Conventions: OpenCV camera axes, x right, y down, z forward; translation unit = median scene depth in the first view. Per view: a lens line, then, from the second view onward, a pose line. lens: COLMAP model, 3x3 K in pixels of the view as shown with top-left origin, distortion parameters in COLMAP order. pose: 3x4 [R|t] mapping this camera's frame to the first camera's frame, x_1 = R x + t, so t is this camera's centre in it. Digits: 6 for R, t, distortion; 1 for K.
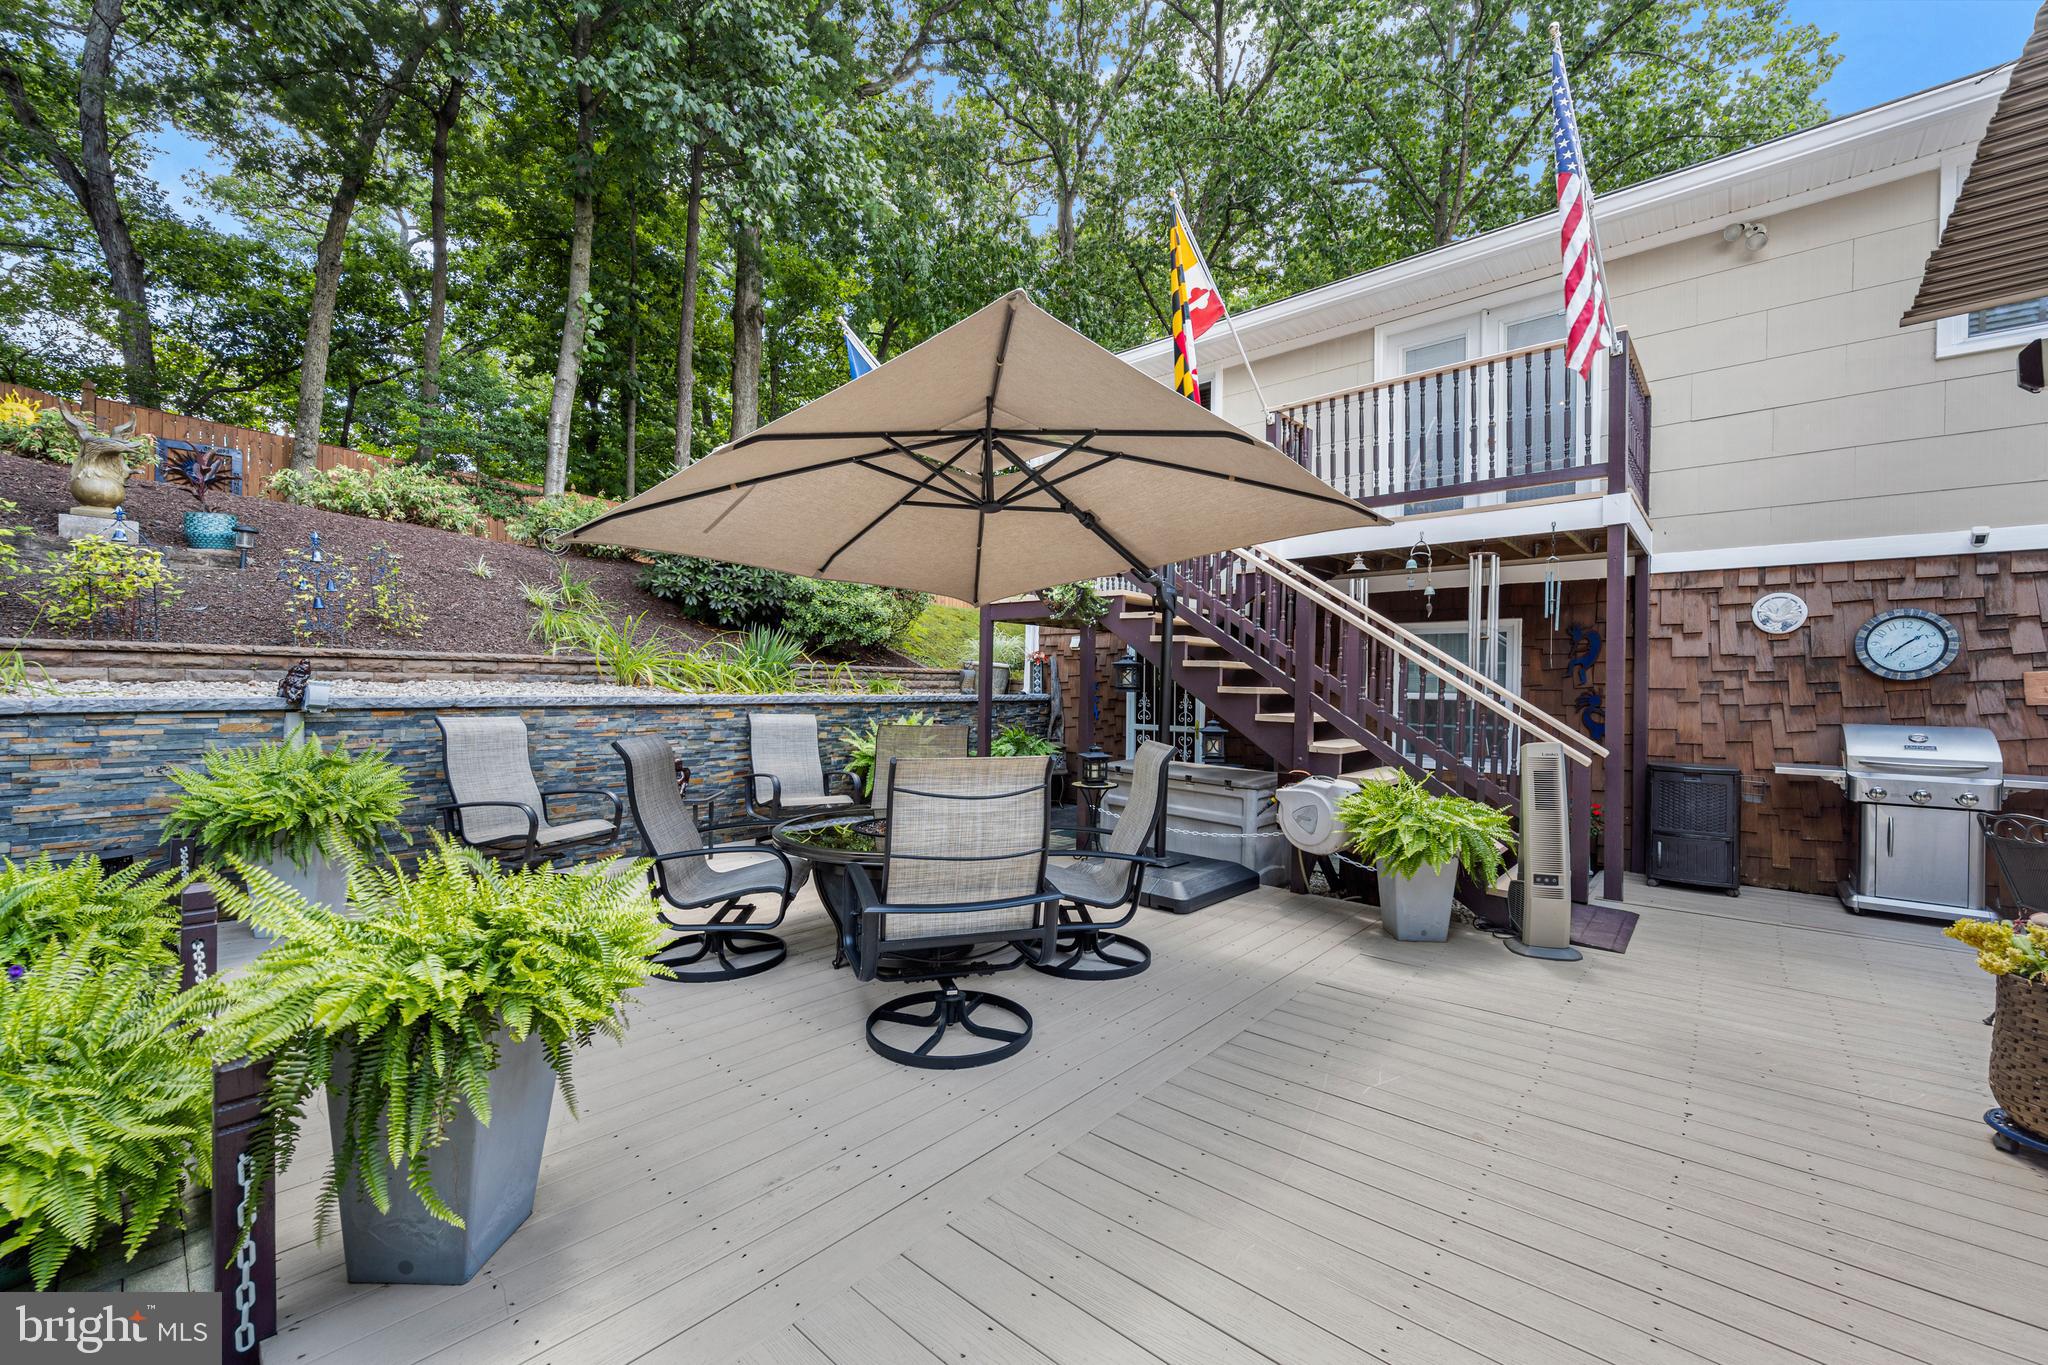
lens RADIAL K [[816.3, 0, 1032.3], [0, 816.3, 686.3], [0, 0, 1]] dist [-0.000515, -0.000131]
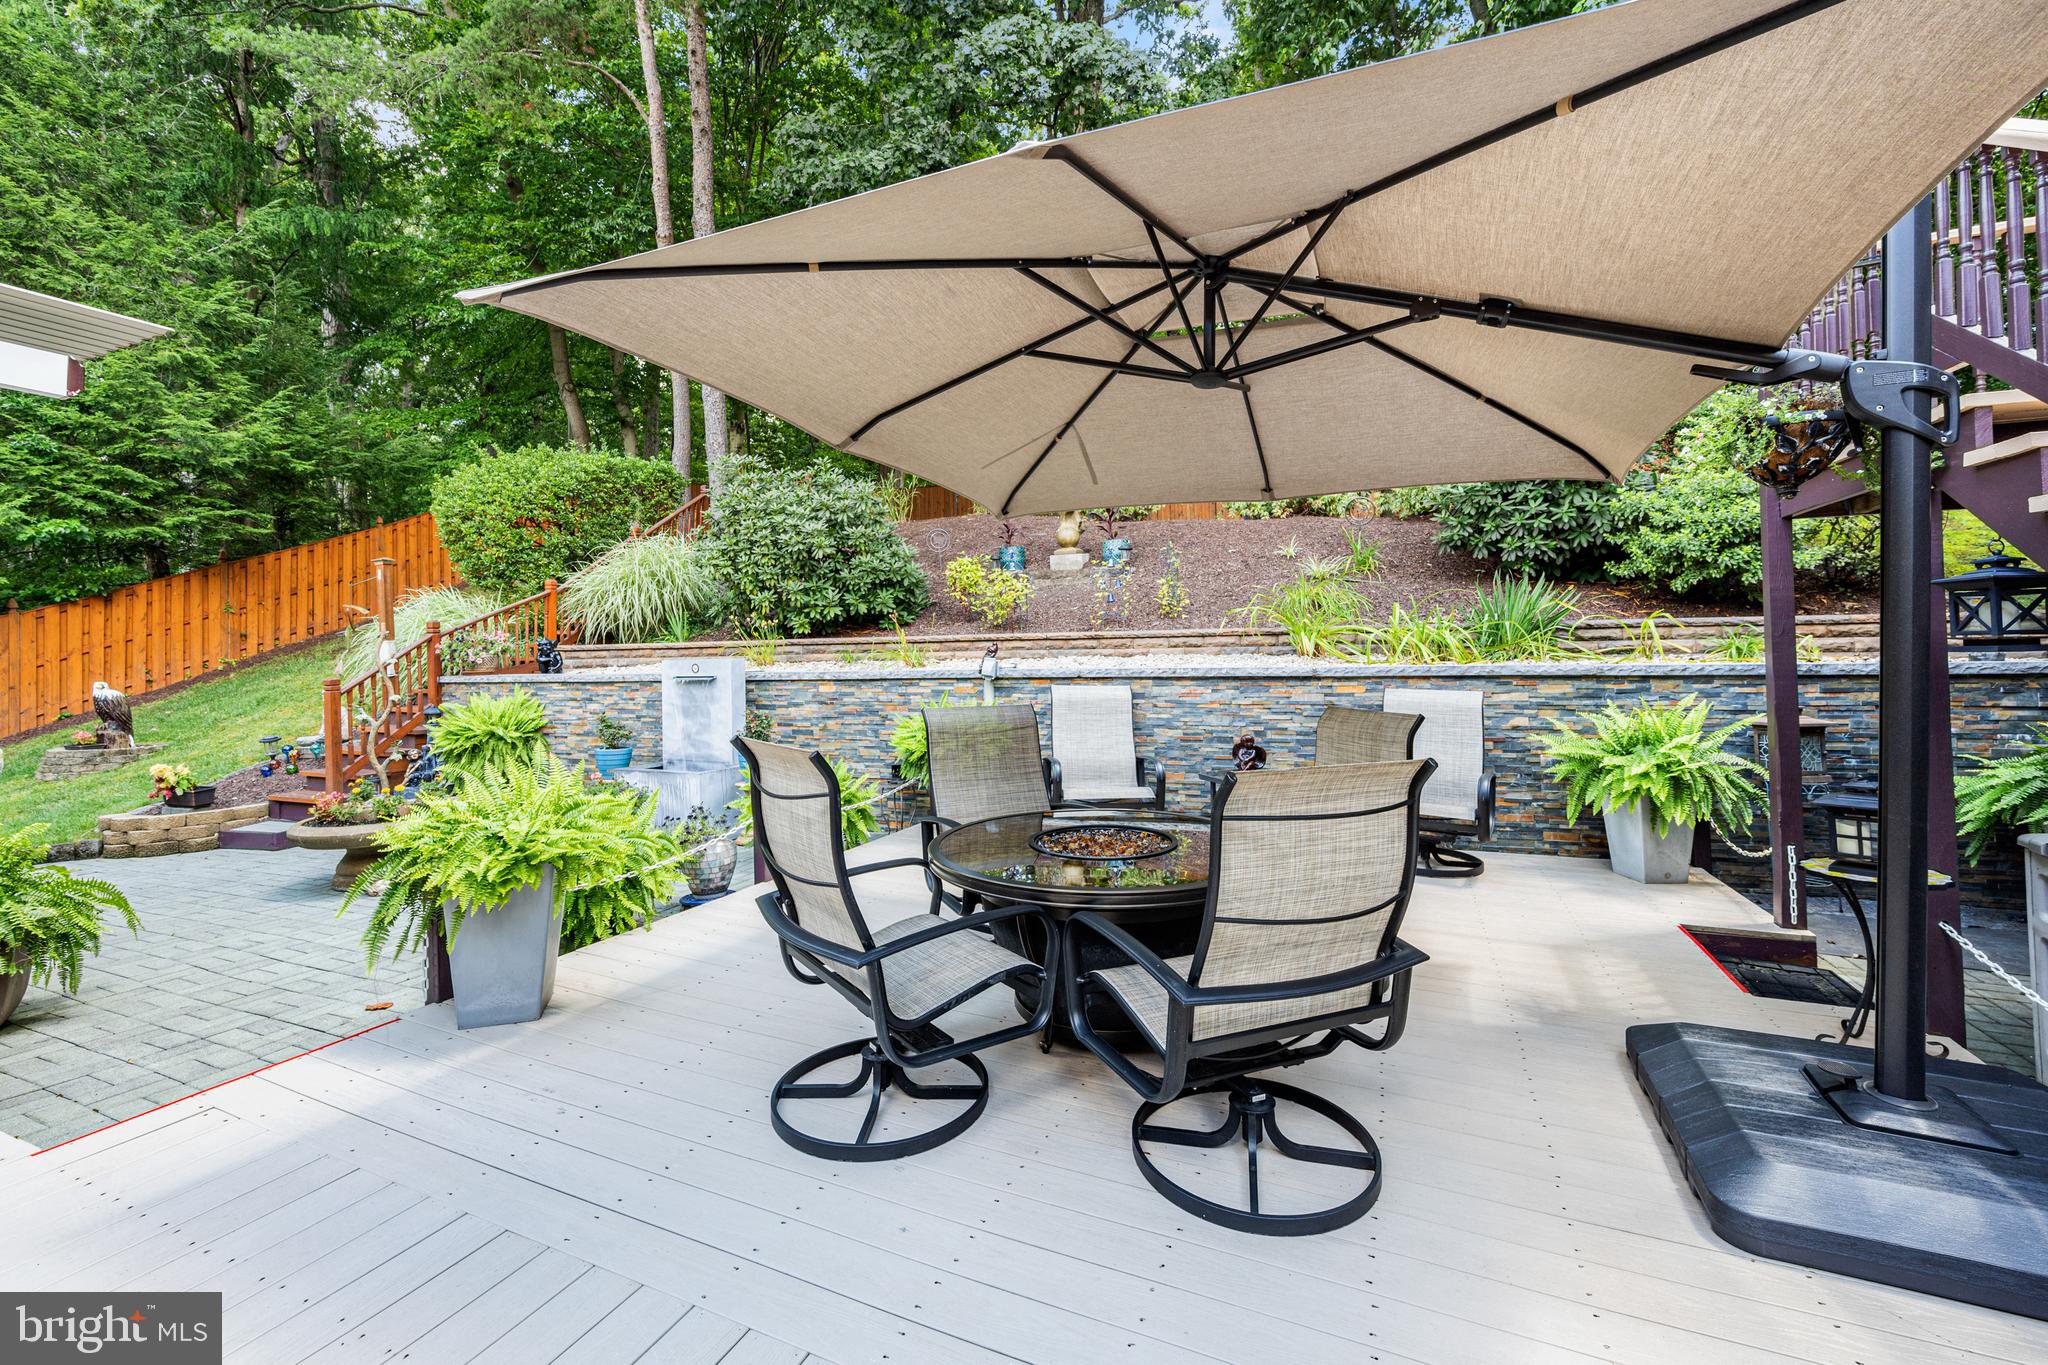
lens RADIAL K [[831.4, 0, 1040.4], [0, 831.4, 656.3], [0, 0, 1]] dist [0.000943, 0.000043]
pose [[0.312474, -0.014636, -0.949814, 0.417686], [0.015411, 0.999828, -0.010337, 0.006051], [0.949801, -0.011408, 0.312646, 0.526416]]
